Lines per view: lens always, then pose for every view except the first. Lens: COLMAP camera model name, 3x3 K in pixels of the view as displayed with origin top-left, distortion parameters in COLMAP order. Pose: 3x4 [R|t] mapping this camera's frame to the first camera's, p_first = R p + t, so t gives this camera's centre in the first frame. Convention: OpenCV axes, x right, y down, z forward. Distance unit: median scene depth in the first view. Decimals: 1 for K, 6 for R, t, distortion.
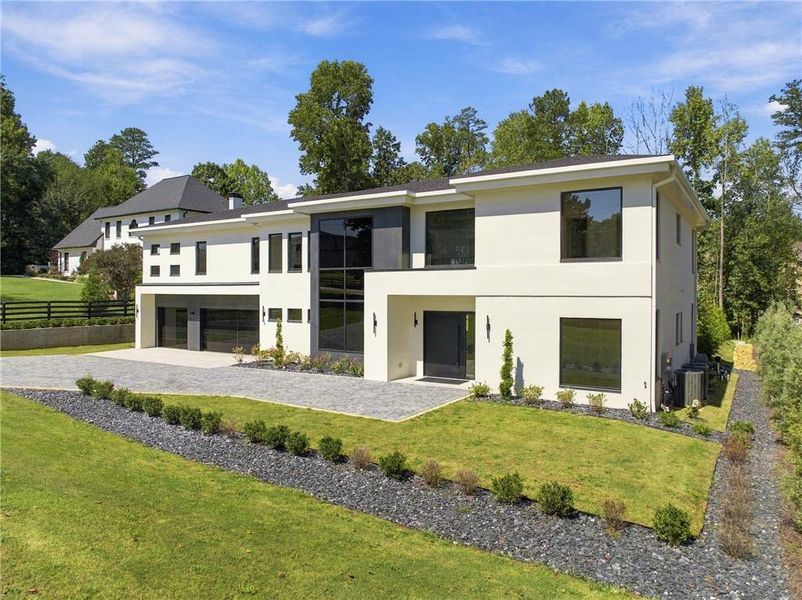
lens RADIAL K [[571.2, 0, 401.0], [0, 571.2, 300.0], [0, 0, 1]] dist [-0.059718, 0.045176]
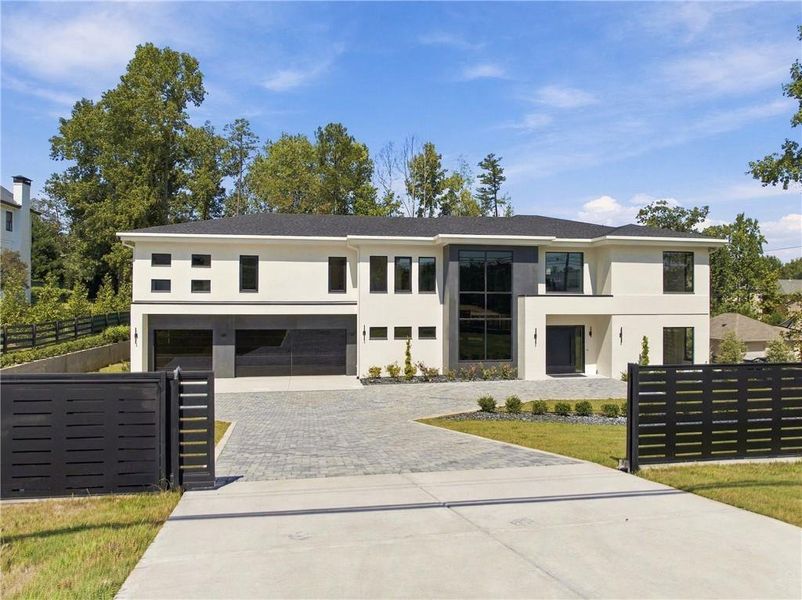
lens RADIAL K [[571.2, 0, 401.0], [0, 571.2, 300.0], [0, 0, 1]] dist [-0.059718, 0.045176]
pose [[0.739377, 0.002677, 0.673286, -0.996399], [0.007675, 0.999894, -0.012403, -0.024556], [-0.673247, 0.014338, 0.739278, 0.212816]]
